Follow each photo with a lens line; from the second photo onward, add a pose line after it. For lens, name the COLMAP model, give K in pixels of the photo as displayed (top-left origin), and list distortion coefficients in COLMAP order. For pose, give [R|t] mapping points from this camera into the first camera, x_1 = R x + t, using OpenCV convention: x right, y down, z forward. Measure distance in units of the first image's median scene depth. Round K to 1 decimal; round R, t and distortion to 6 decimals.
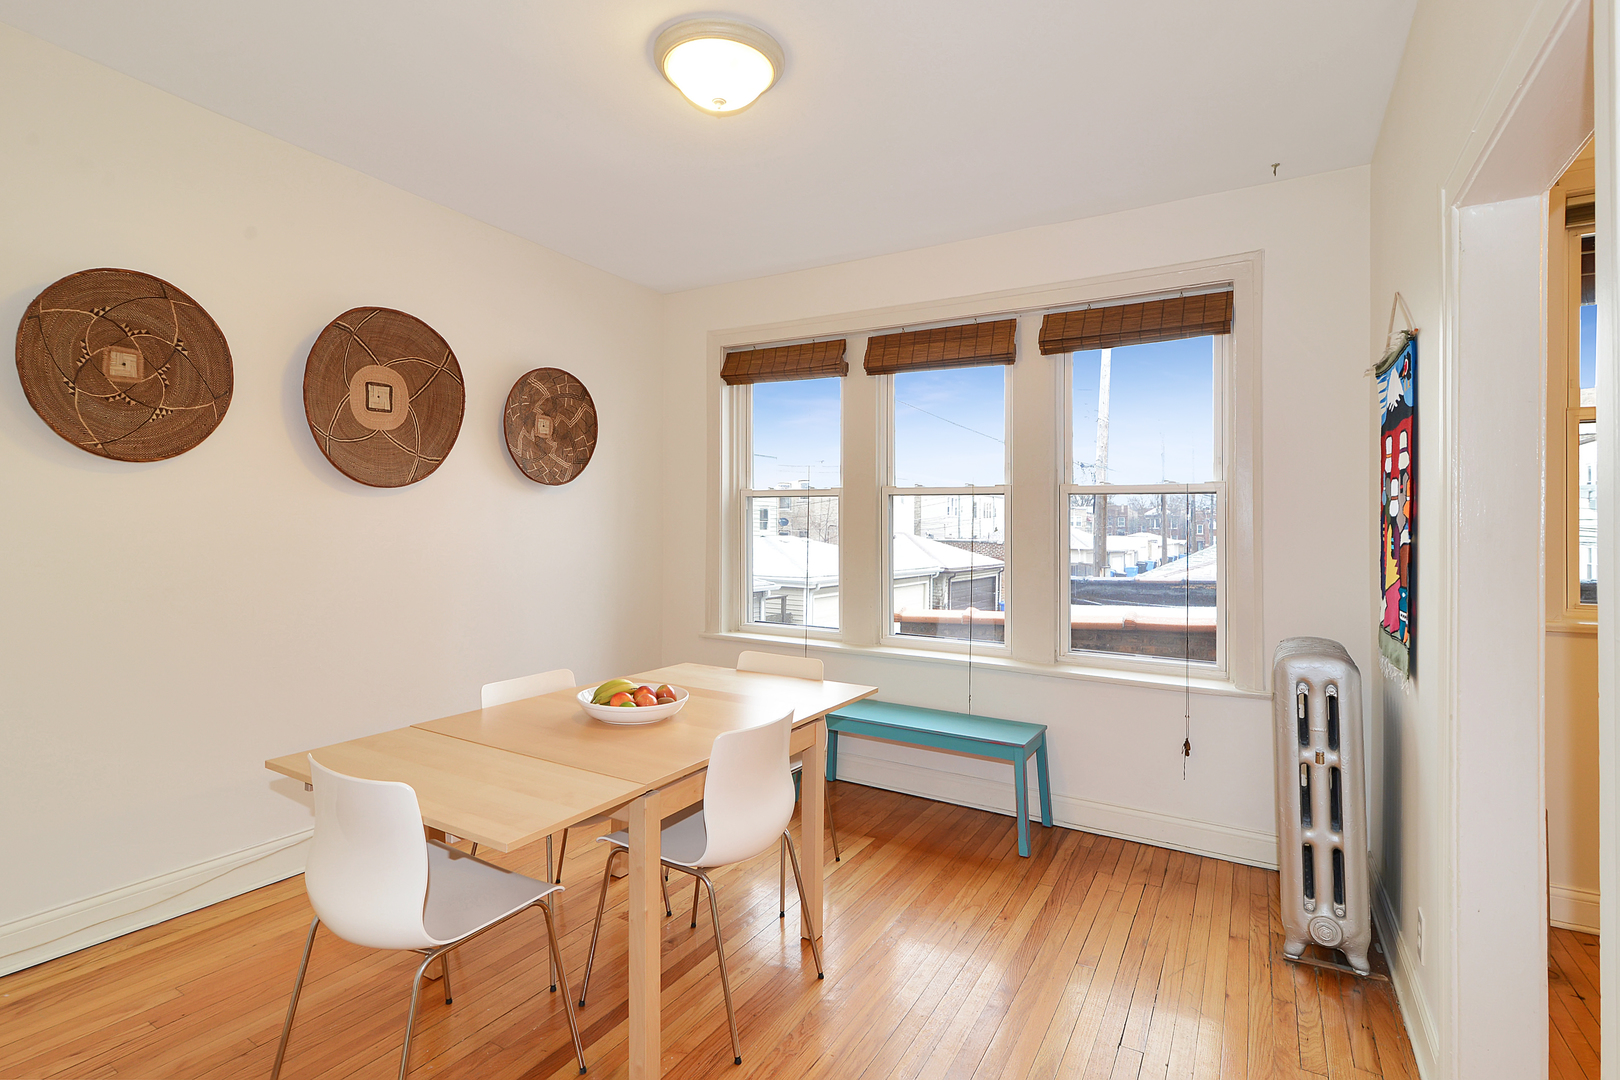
lens RADIAL K [[763.2, 0, 799.7], [0, 763.2, 524.0], [0, 0, 1]] dist [-0.003547, -0.001563]
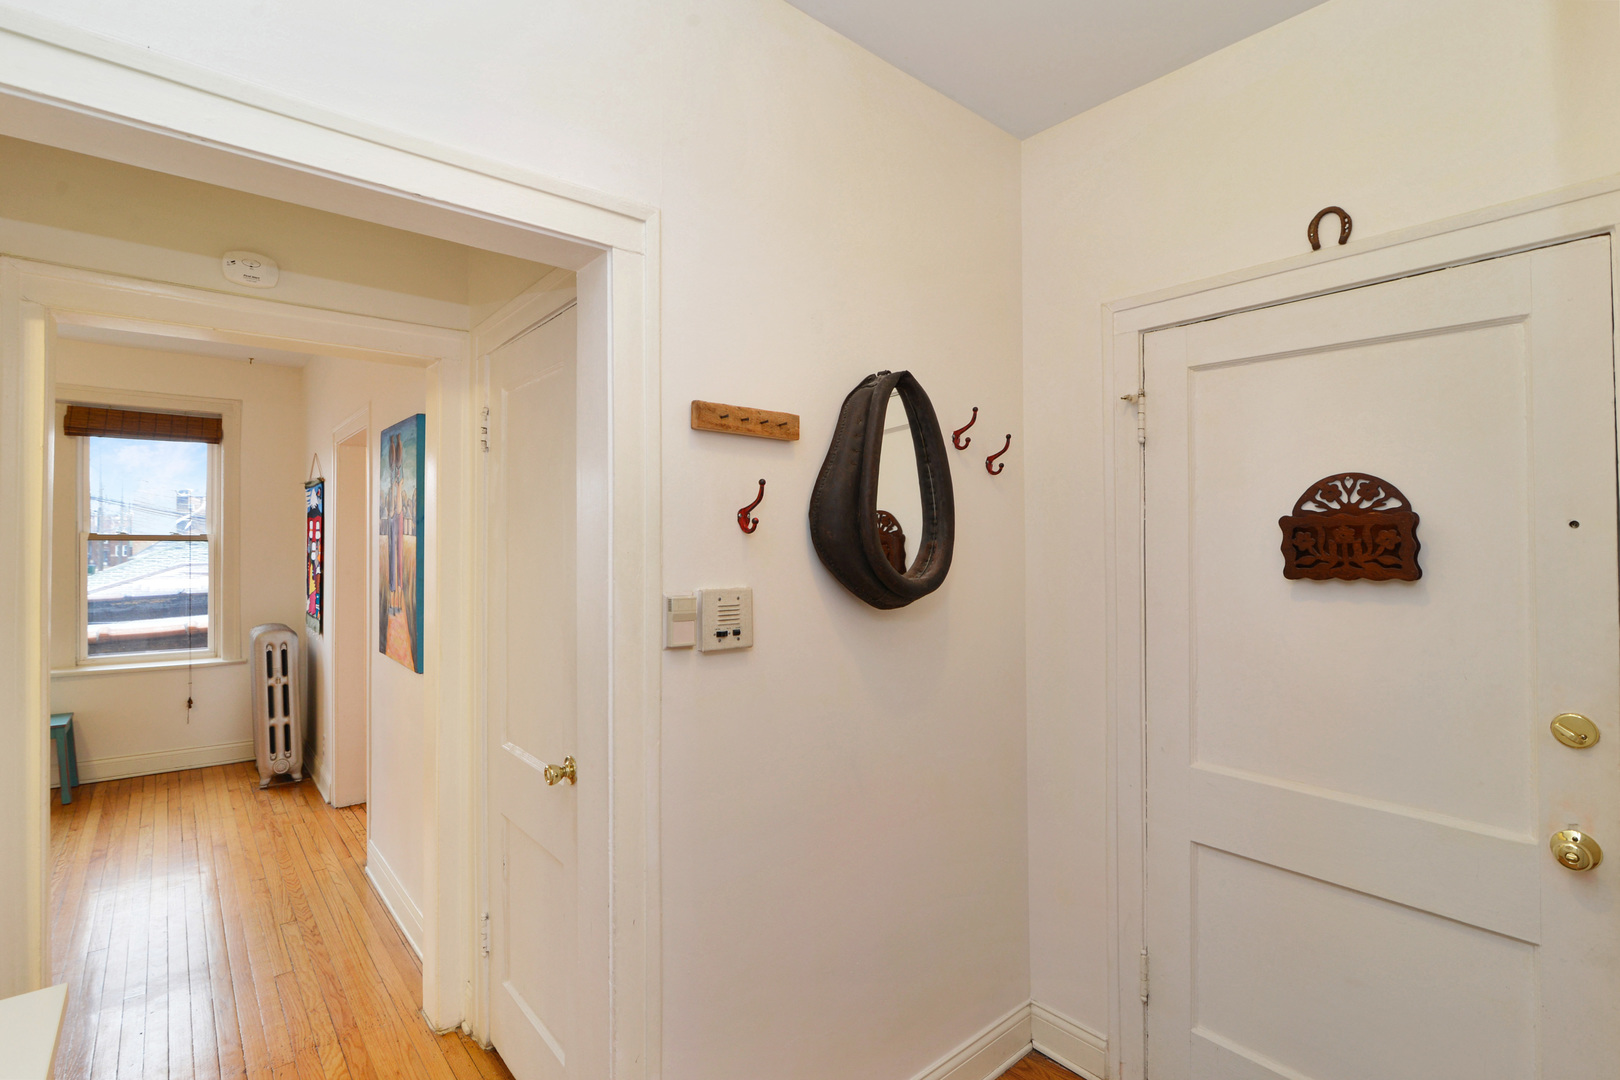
lens RADIAL K [[763.2, 0, 800.2], [0, 763.2, 537.5], [0, 0, 1]] dist [-0.003547, -0.001563]
pose [[0.325524, -0.002717, 0.945530, -0.759352], [-0.008929, 0.999942, 0.005947, -0.094314], [-0.945491, -0.010379, 0.325481, -0.941164]]
